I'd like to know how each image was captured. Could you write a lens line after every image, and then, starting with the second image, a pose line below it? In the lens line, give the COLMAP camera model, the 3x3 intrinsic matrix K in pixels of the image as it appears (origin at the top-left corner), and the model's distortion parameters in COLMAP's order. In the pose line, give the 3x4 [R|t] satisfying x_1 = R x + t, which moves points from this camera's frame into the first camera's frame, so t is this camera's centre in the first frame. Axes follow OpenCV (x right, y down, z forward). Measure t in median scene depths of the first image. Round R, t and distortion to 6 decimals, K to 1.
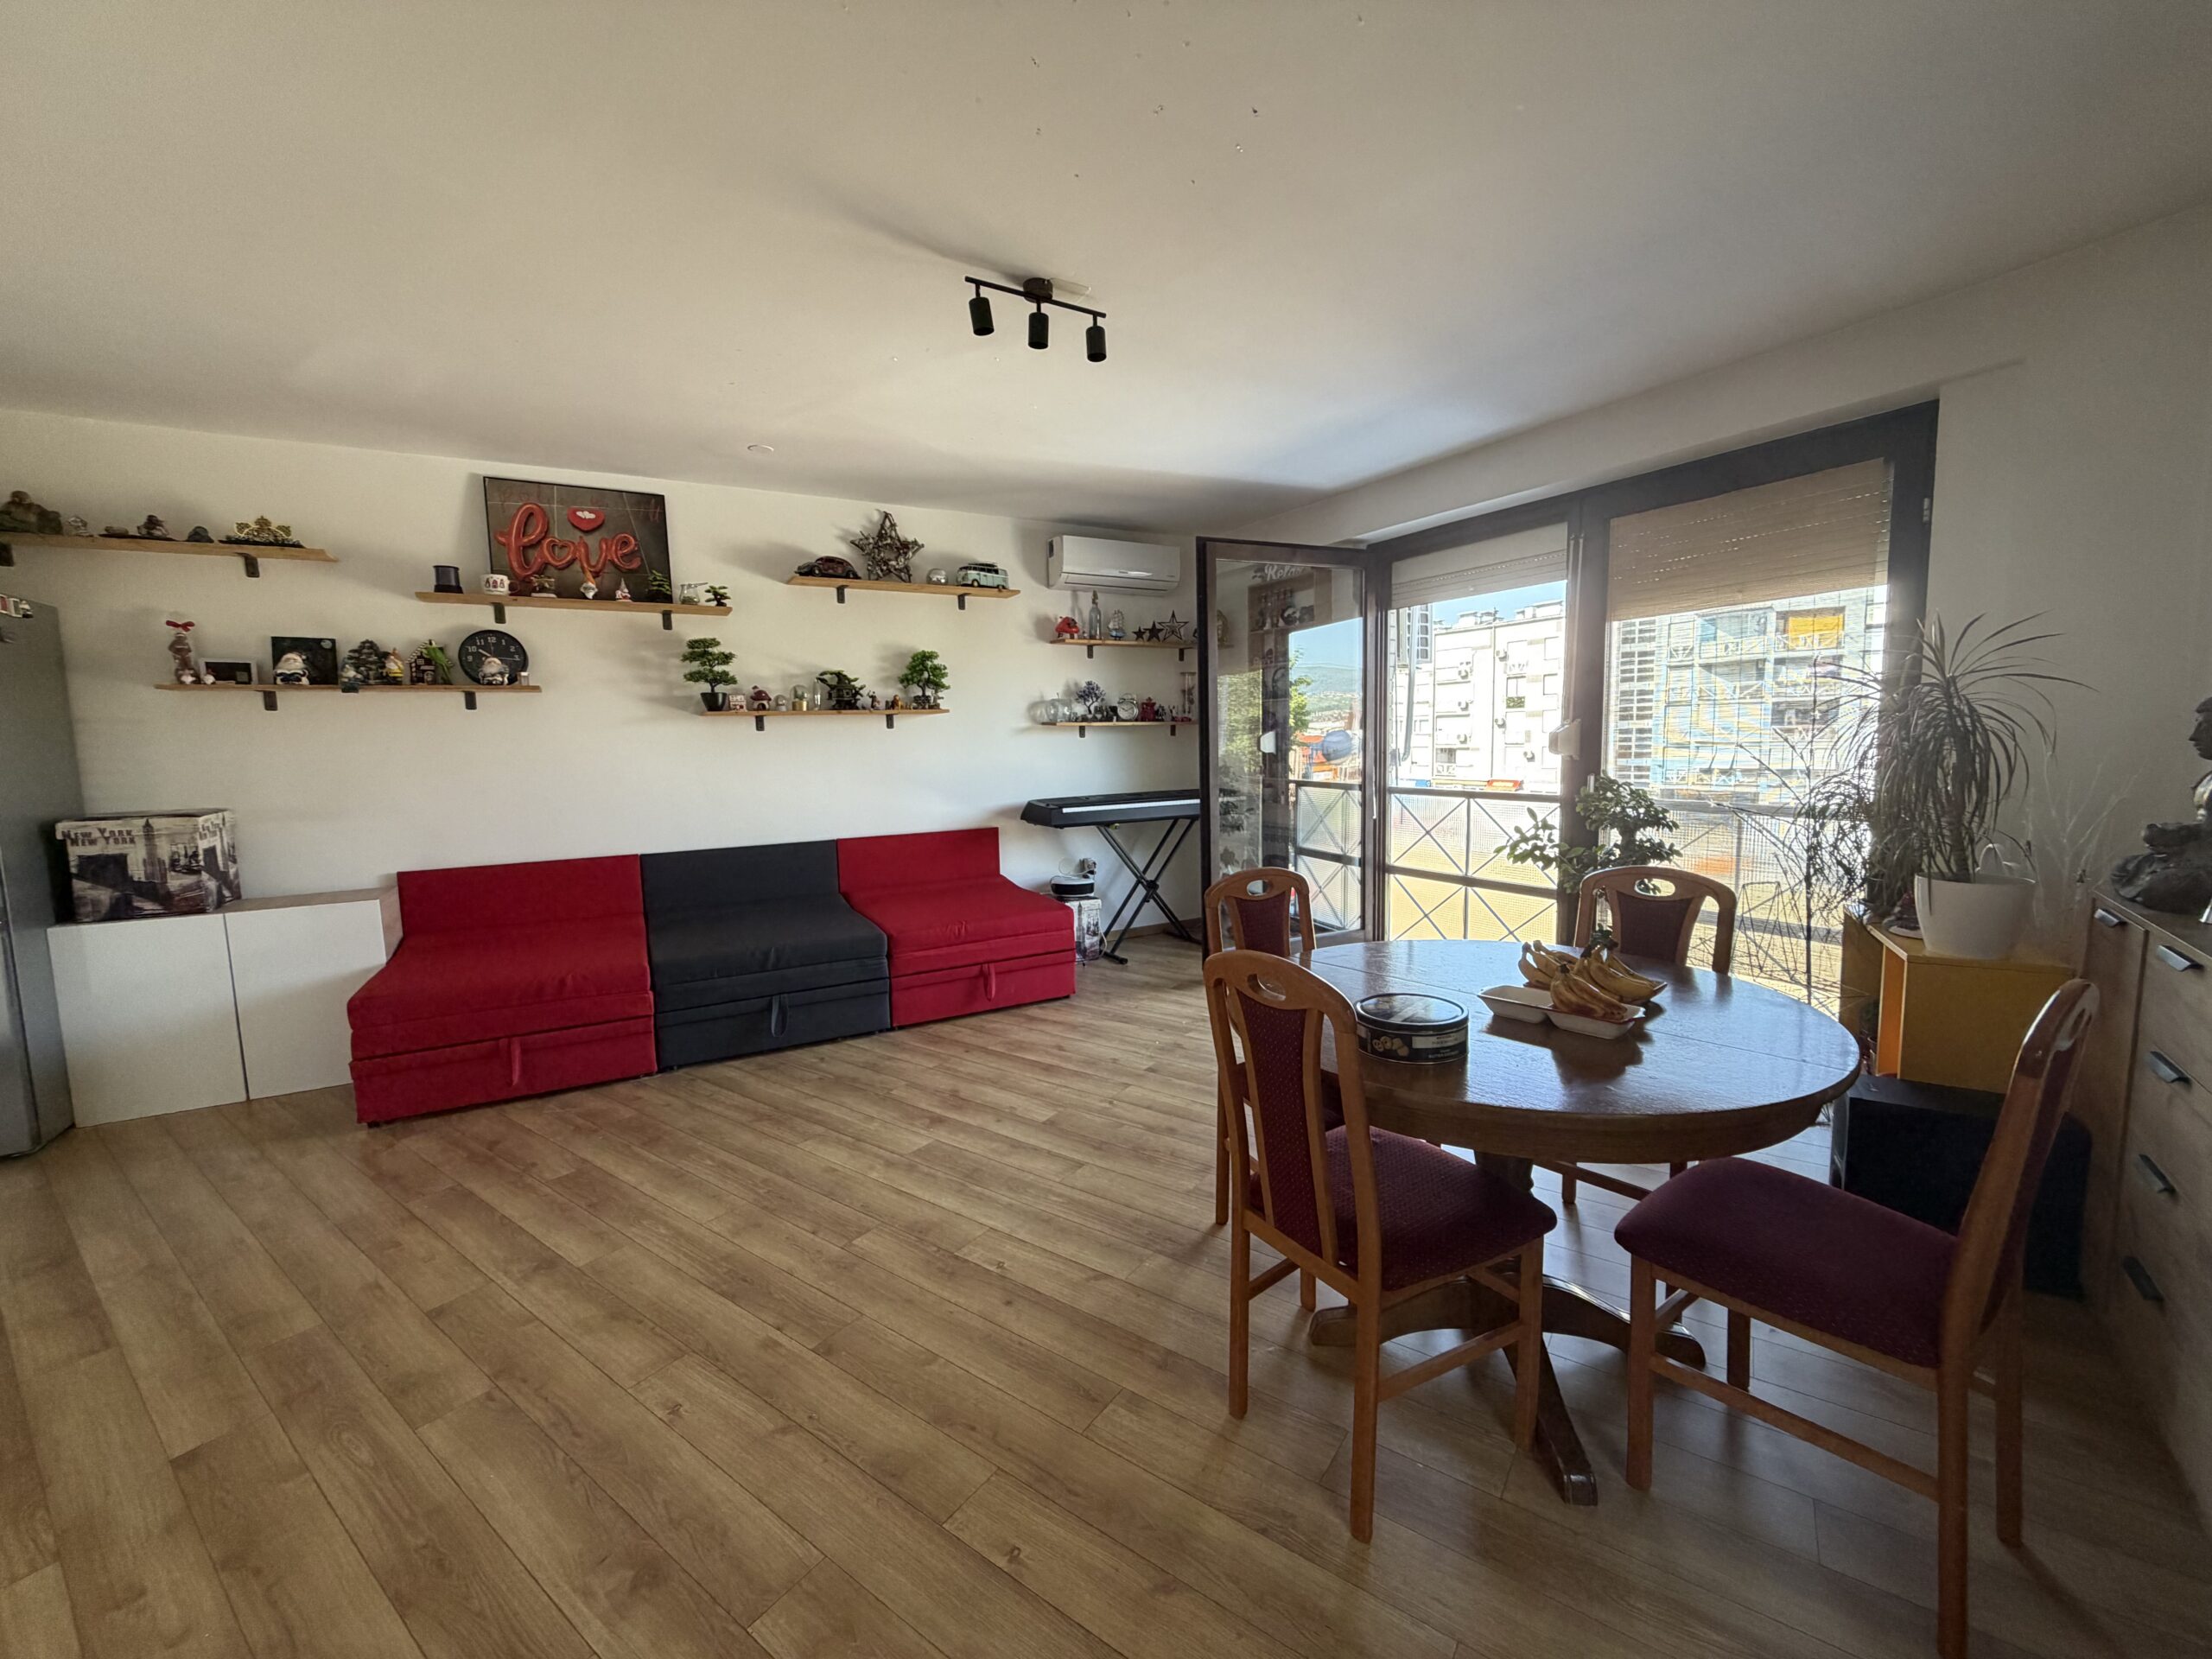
lens RADIAL K [[884.1, 0, 1106.0], [0, 884.1, 829.5], [0, 0, 1]] dist [-0.003089, -0.000590]
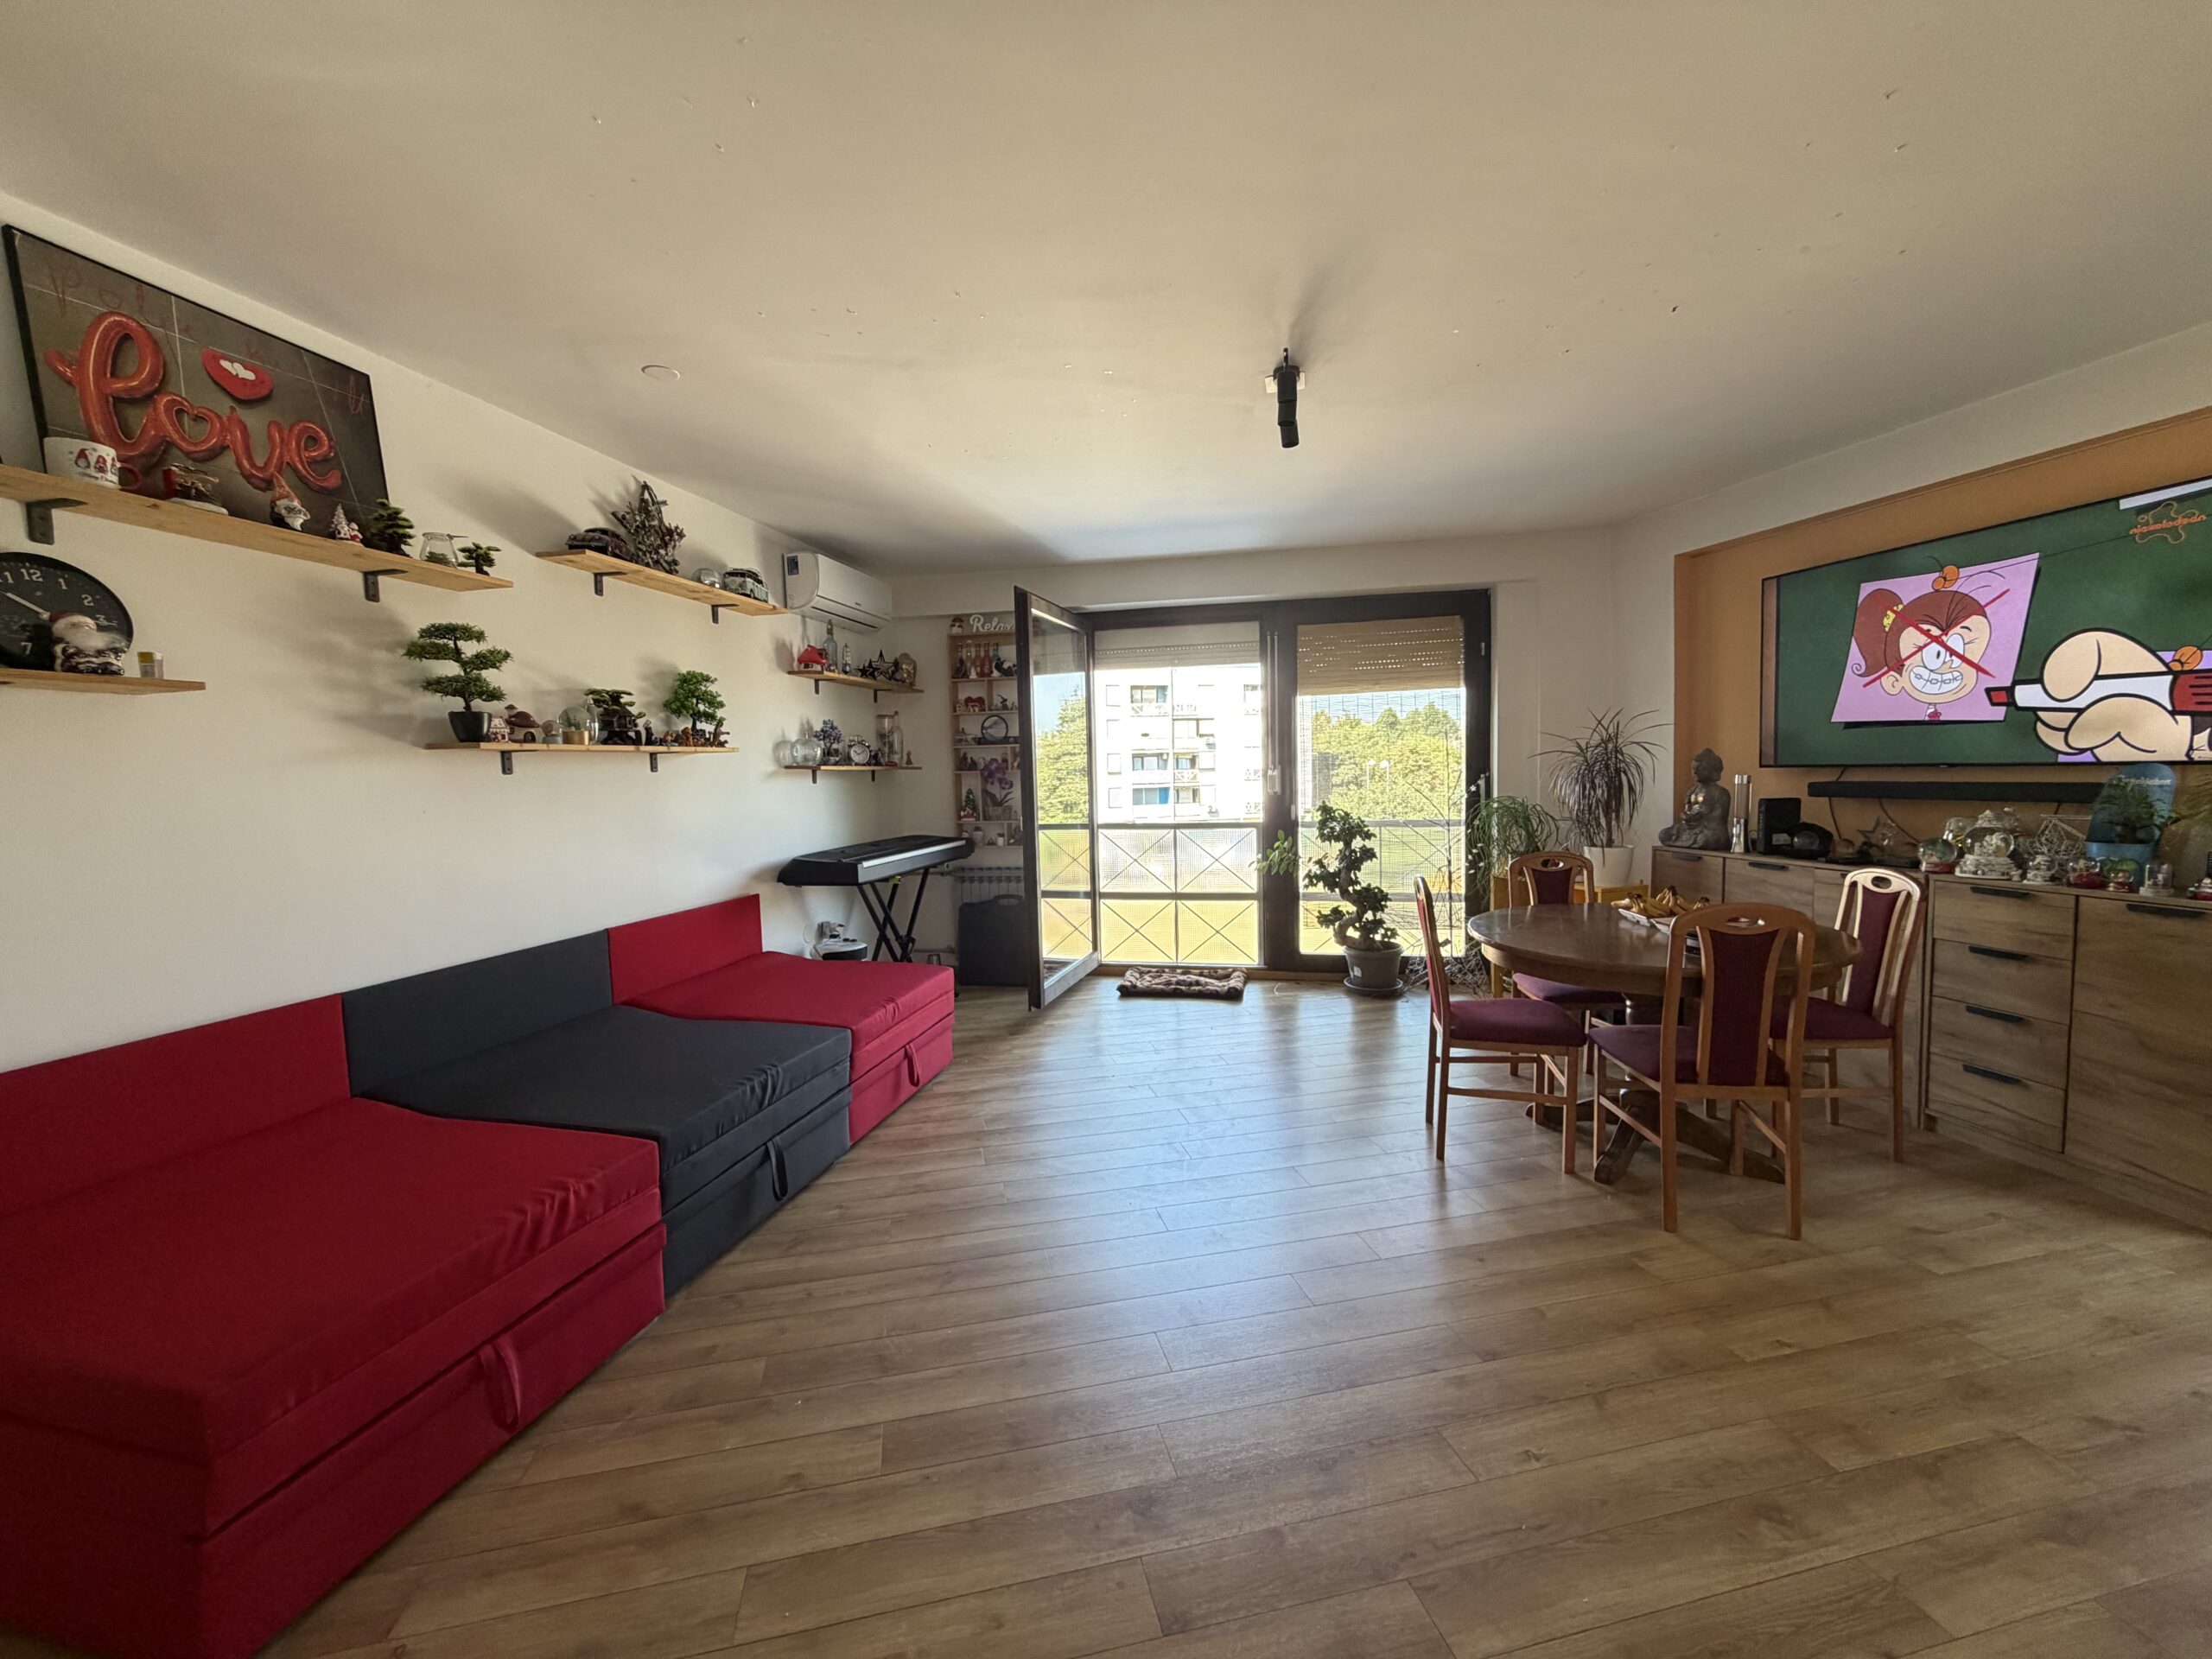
lens RADIAL K [[882.0, 0, 1106.0], [0, 882.0, 829.5], [0, 0, 1]] dist [-0.001264, 0.000383]
pose [[0.670048, -0.045321, 0.740933, -0.625915], [0.087995, 0.995946, -0.018656, -0.022629], [-0.737084, 0.077699, 0.671320, 0.268544]]
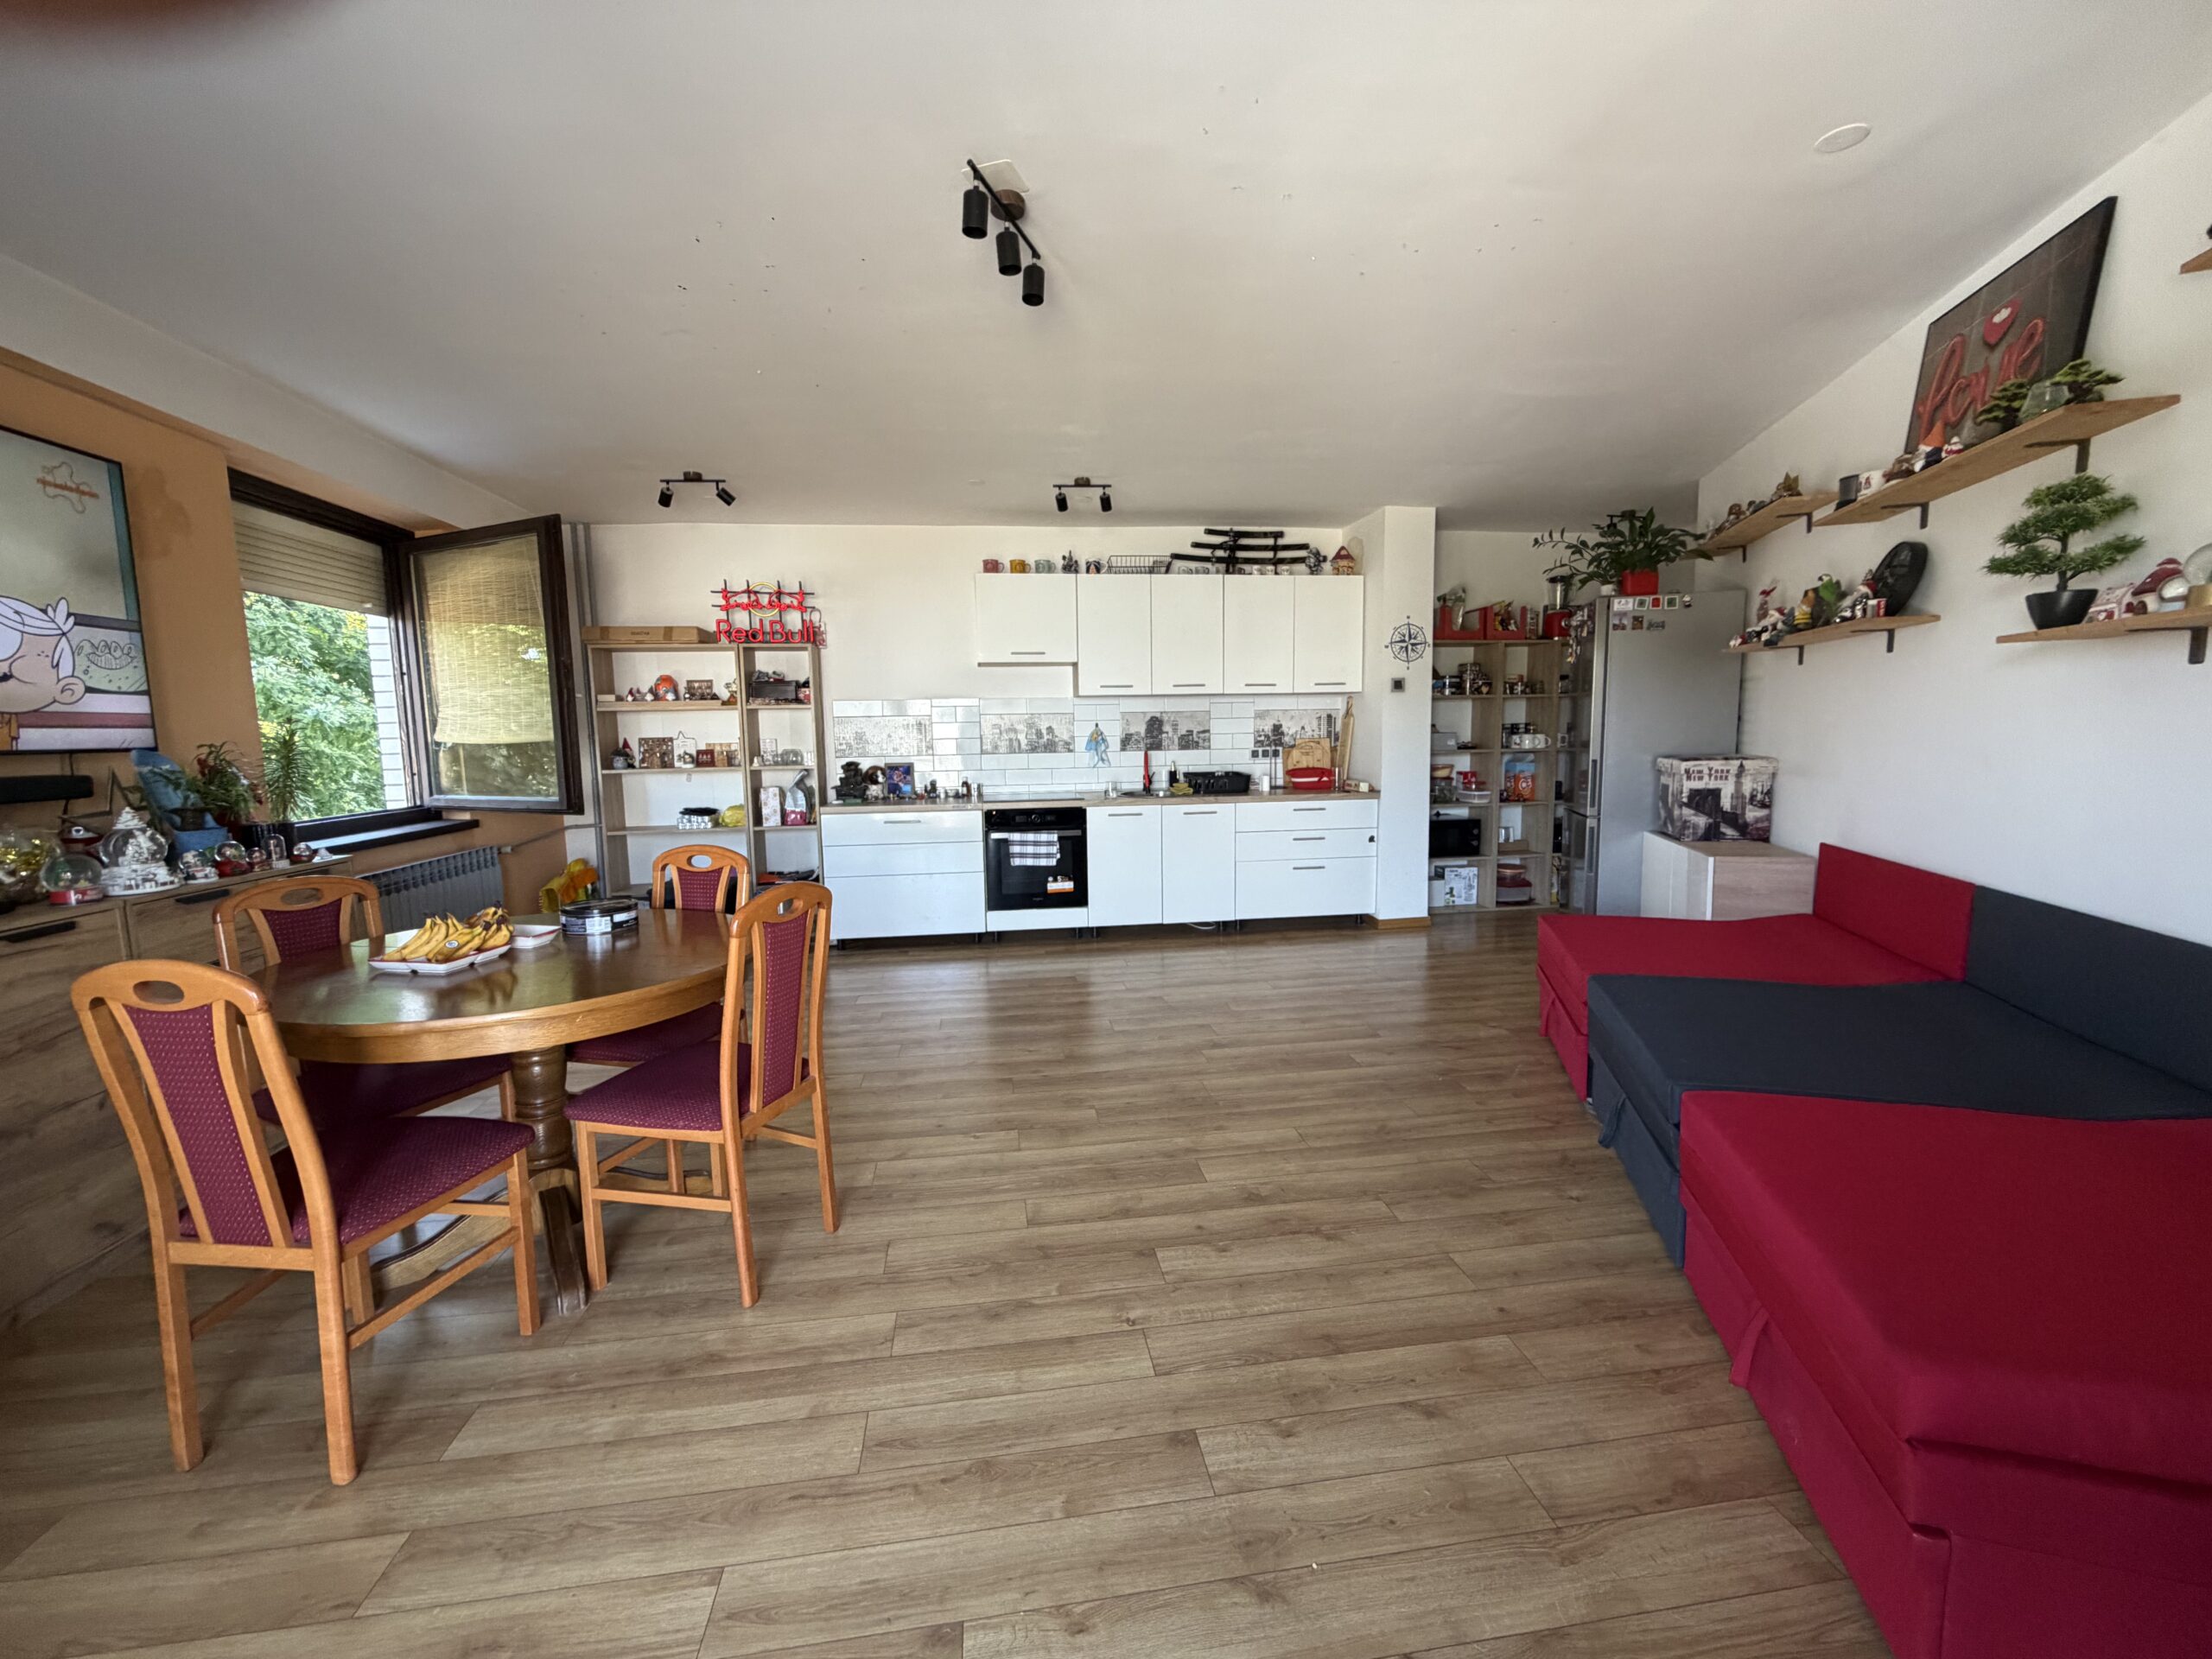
lens RADIAL K [[884.1, 0, 1106.0], [0, 884.1, 829.5], [0, 0, 1]] dist [-0.003089, -0.000590]
pose [[-0.722423, 0.115295, -0.681771, 0.300205], [-0.036339, 0.978307, 0.203949, -0.111798], [0.690496, 0.172112, -0.702562, 1.033789]]
